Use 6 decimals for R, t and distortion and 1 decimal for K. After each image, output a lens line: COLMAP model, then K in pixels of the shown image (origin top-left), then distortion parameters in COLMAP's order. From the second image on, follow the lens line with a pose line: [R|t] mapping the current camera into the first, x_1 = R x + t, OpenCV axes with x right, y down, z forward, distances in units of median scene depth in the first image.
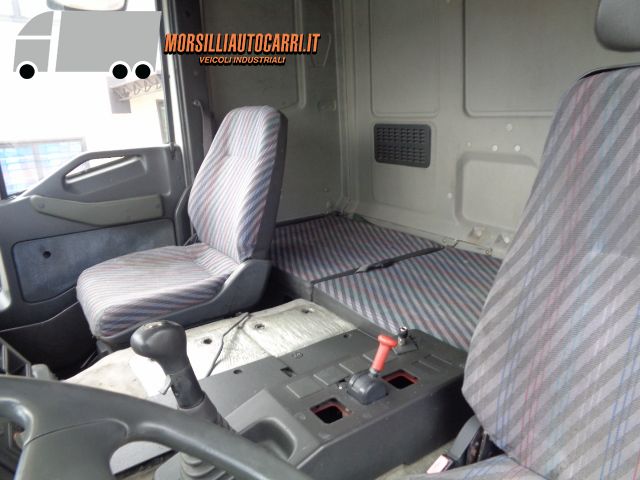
lens RADIAL K [[479.0, 0, 321.4], [0, 479.0, 233.9], [0, 0, 1]] dist [-0.003075, 0.004236]
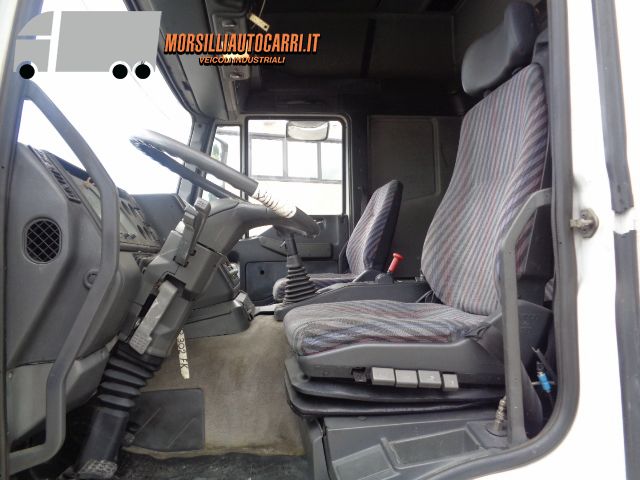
lens RADIAL K [[479.0, 0, 319.6], [0, 479.0, 241.5], [0, 0, 1]] dist [-0.003075, 0.004236]
pose [[0.896387, 0.015748, -0.442993, 0.343249], [-0.144573, 0.955108, -0.258587, 0.346136], [0.419034, 0.295839, 0.858423, -0.378033]]
